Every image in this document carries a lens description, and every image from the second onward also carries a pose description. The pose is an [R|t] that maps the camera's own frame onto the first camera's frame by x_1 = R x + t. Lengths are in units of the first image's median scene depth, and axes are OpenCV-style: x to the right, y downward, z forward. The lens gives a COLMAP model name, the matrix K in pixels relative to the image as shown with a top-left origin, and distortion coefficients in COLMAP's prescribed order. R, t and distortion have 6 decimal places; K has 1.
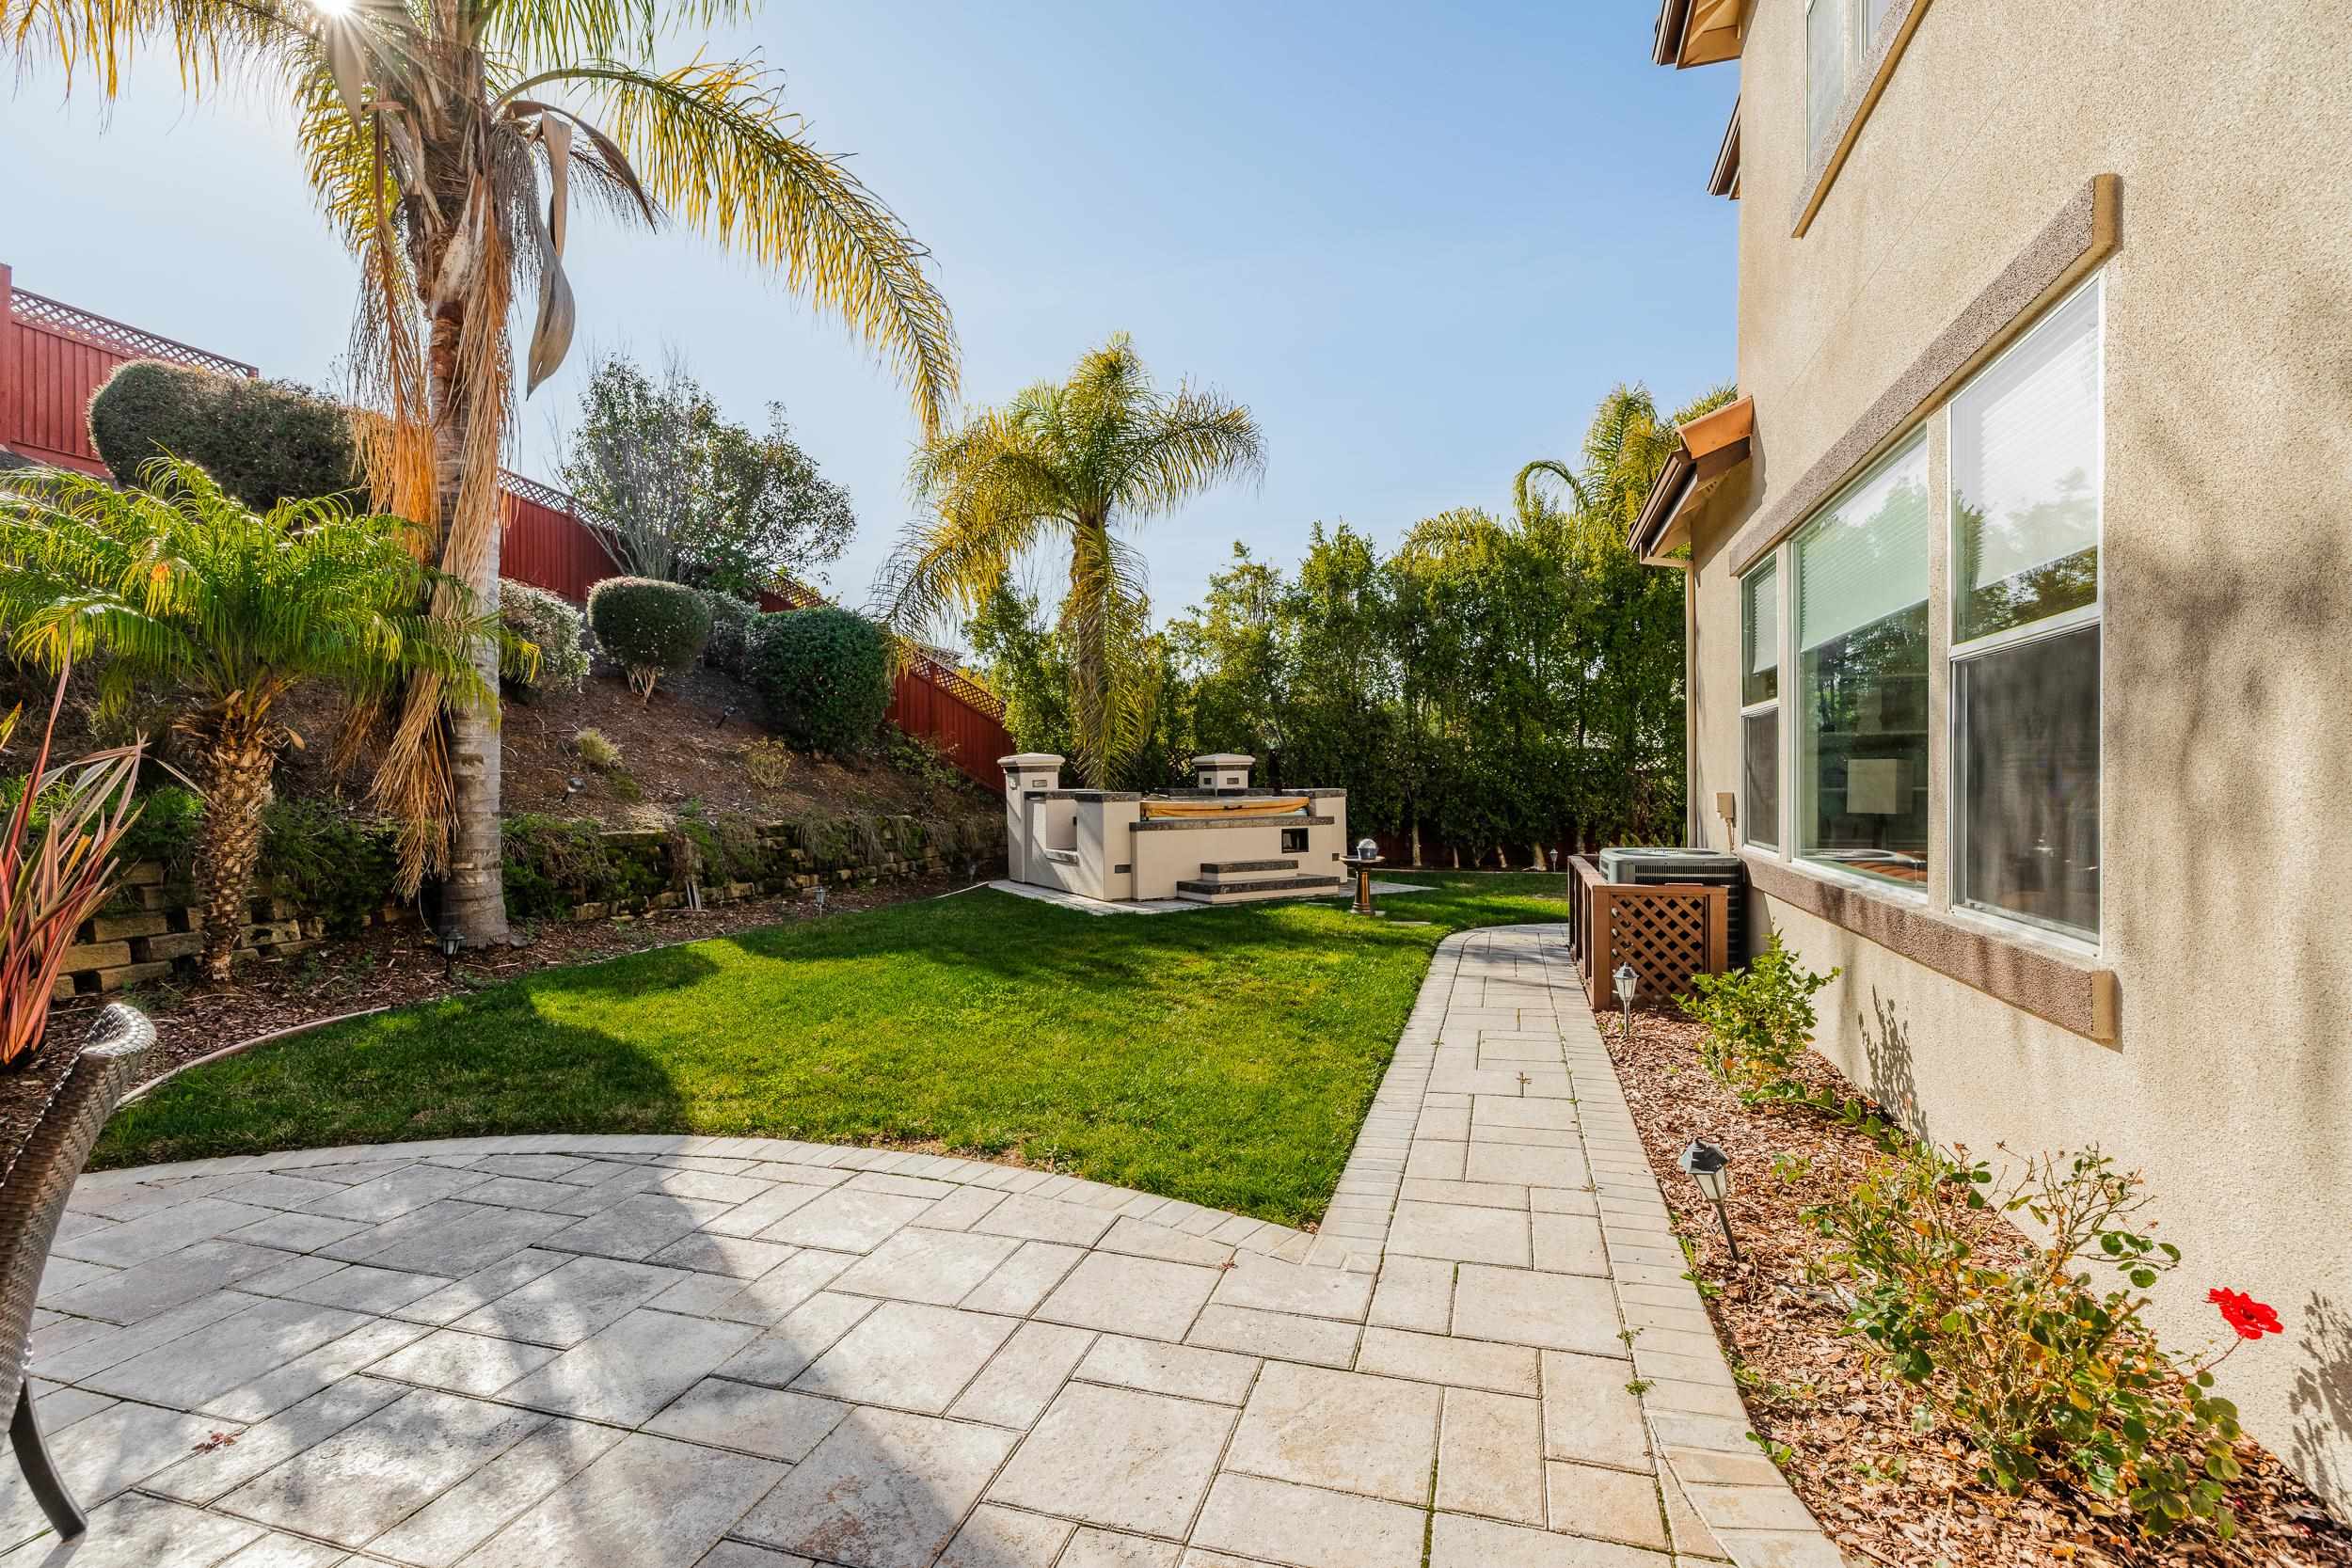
lens RADIAL K [[1001.8, 0, 1190.0], [0, 1001.8, 801.4], [0, 0, 1]] dist [0.002263, 0.000310]
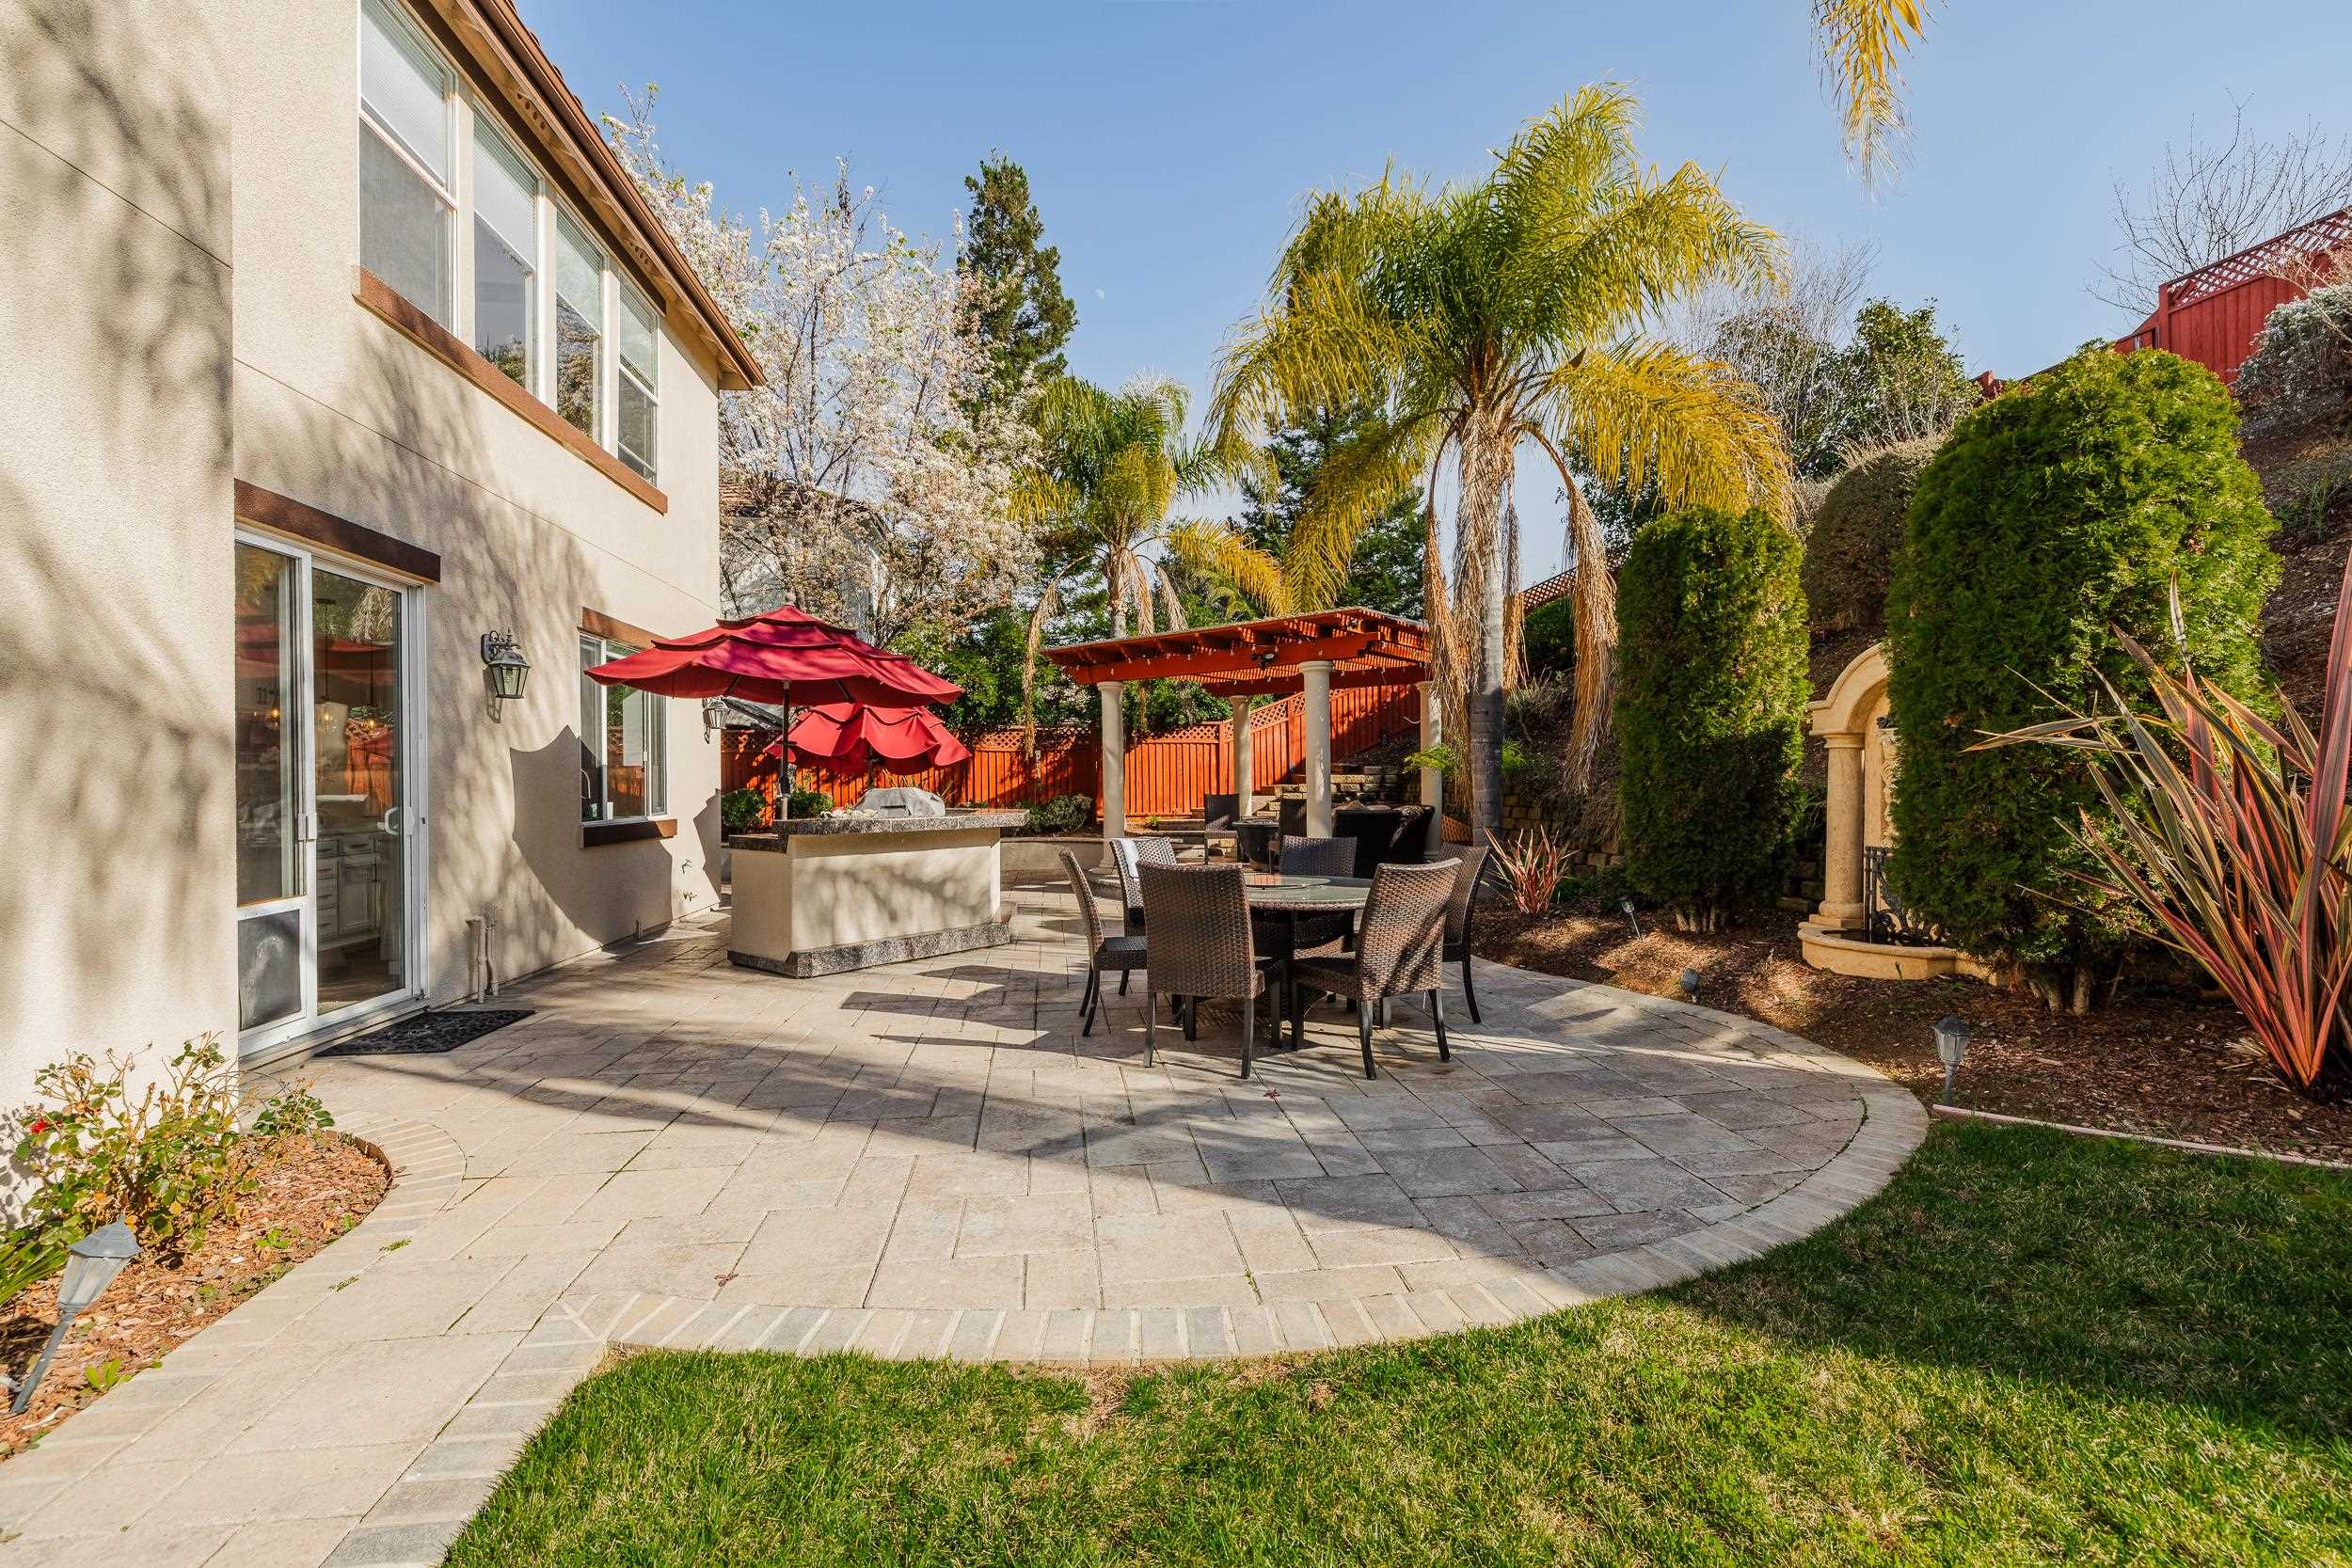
lens RADIAL K [[990.2, 0, 1172.3], [0, 990.2, 773.3], [0, 0, 1]] dist [0.000155, 0.000045]
pose [[-0.914264, 0.015164, -0.404835, 0.000526], [0.009390, 0.999824, 0.016244, -0.008599], [0.405010, 0.011050, -0.914246, 0.845843]]
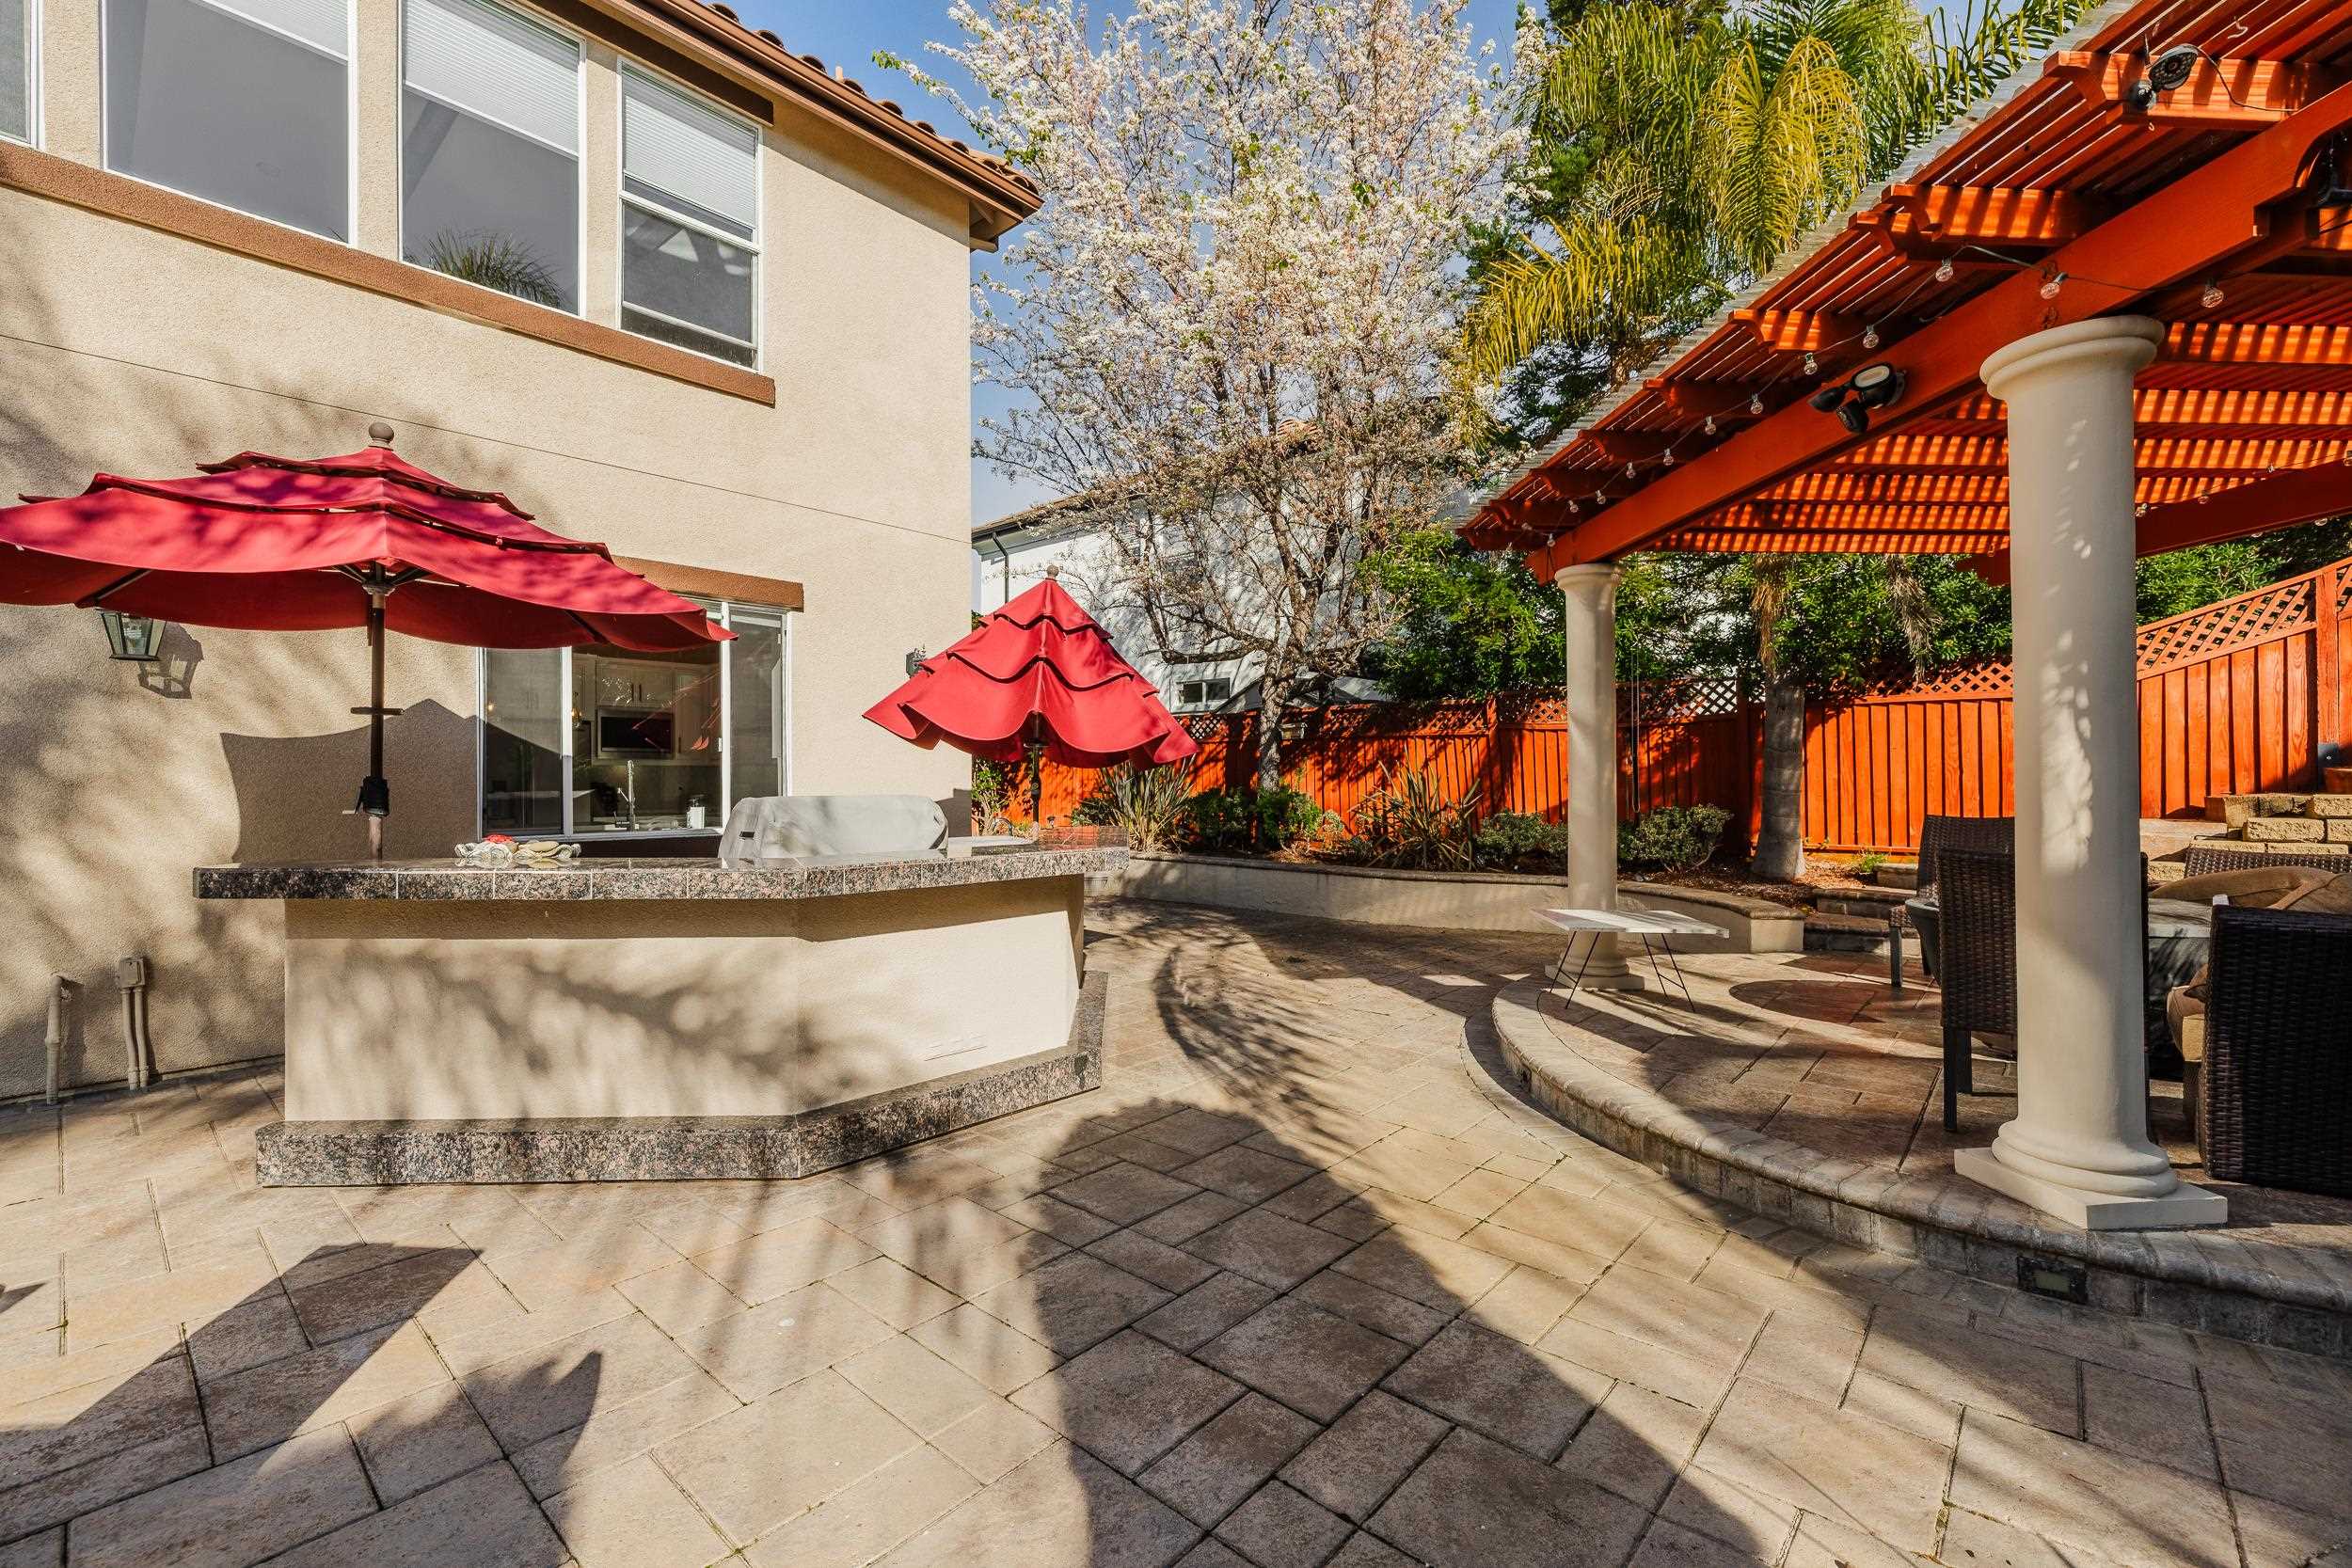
lens RADIAL K [[990.2, 0, 1172.3], [0, 990.2, 773.3], [0, 0, 1]] dist [0.000155, 0.000045]
pose [[-0.904499, 0.015340, 0.426199, -0.684399], [0.021950, 0.999703, 0.010601, 0.009791], [-0.425910, 0.018943, -0.904567, 0.028247]]
